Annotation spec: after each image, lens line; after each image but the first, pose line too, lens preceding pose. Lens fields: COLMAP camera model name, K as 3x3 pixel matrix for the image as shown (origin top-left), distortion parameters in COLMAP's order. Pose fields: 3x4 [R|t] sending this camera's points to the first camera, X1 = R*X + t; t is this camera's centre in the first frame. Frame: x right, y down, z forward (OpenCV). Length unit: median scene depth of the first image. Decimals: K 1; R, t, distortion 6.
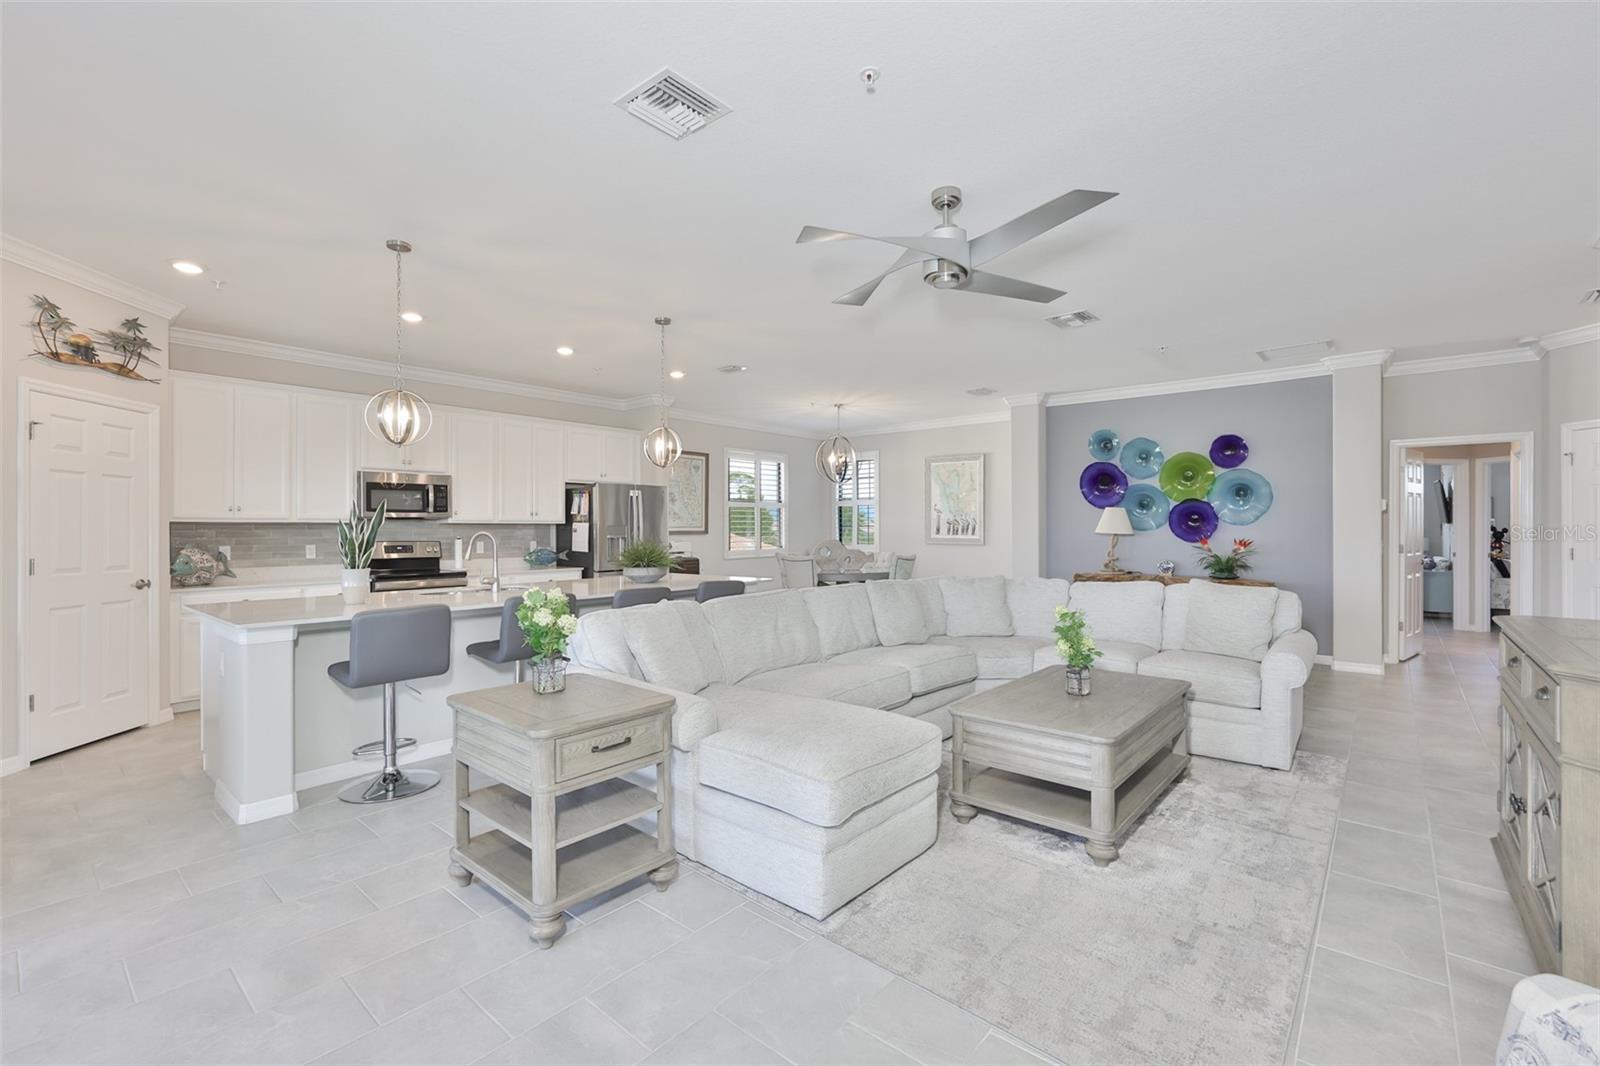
lens RADIAL K [[727.8, 0, 736.5], [0, 727.8, 532.0], [0, 0, 1]] dist [0.003773, 0.000532]
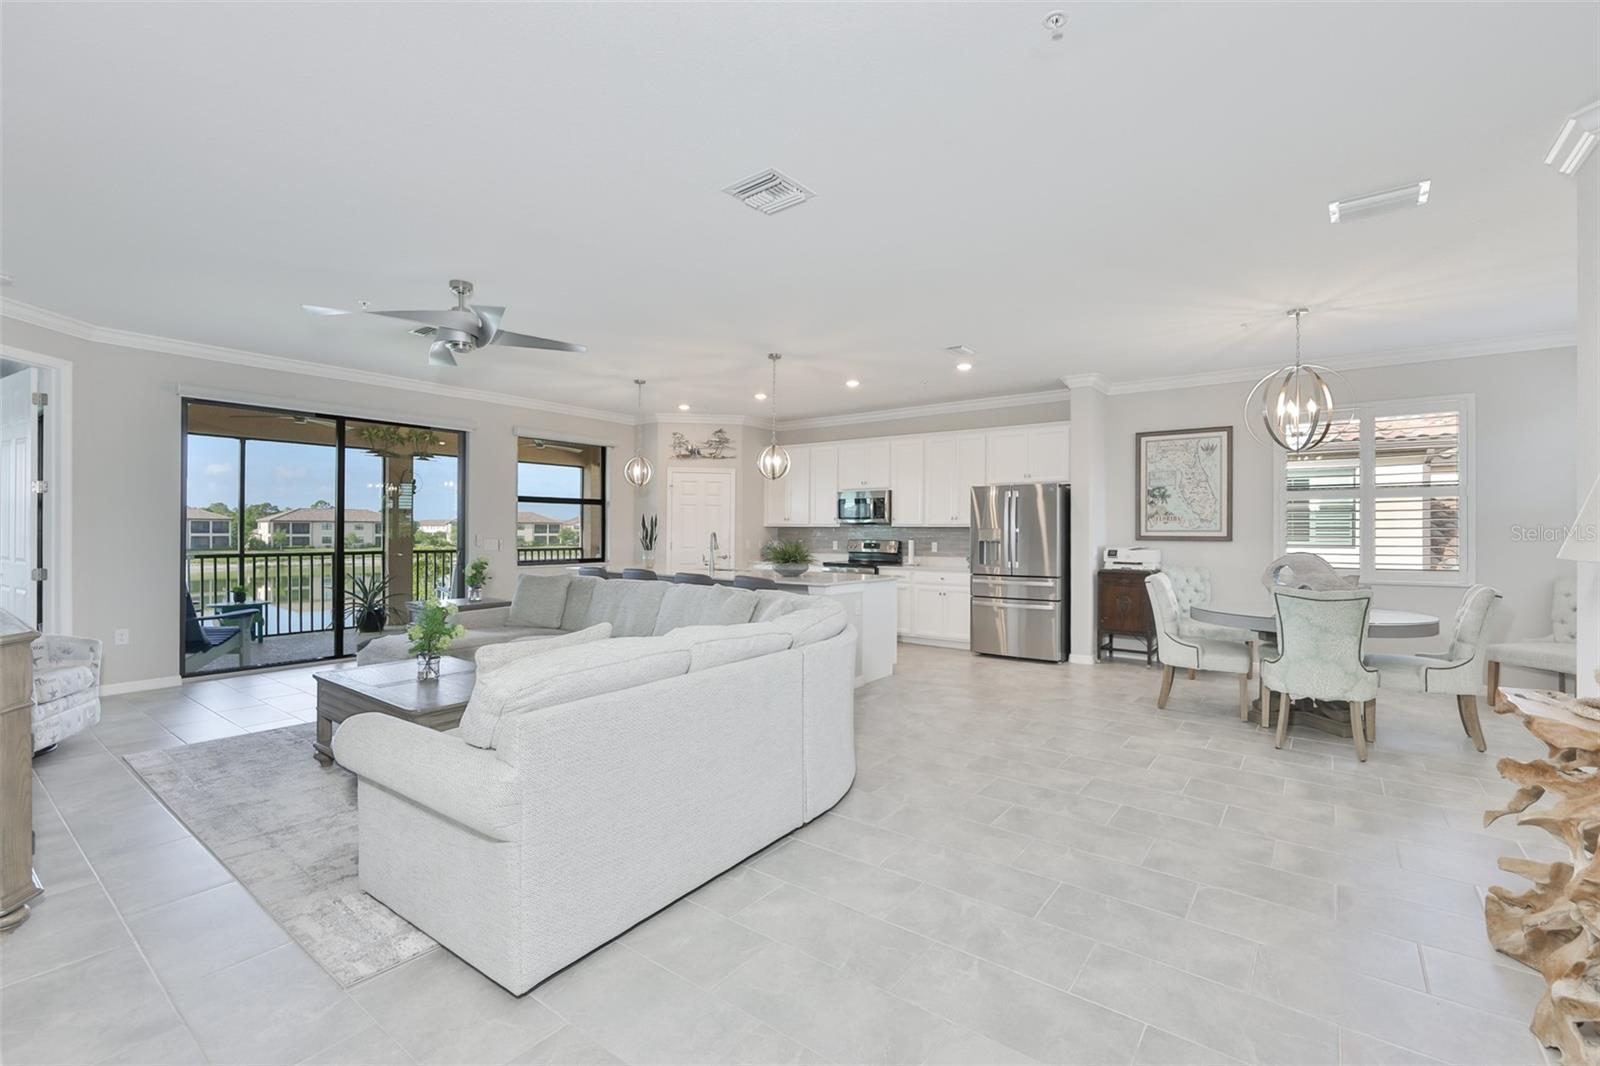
lens RADIAL K [[656.9, 0, 800.0], [0, 656.9, 533.0], [0, 0, 1]] dist [0.001107, 0.000281]
pose [[0.109222, 0.008773, -0.993979, 0.751964], [-0.008437, 0.999933, 0.007899, -0.008784], [0.993982, 0.007524, 0.109289, 0.711009]]
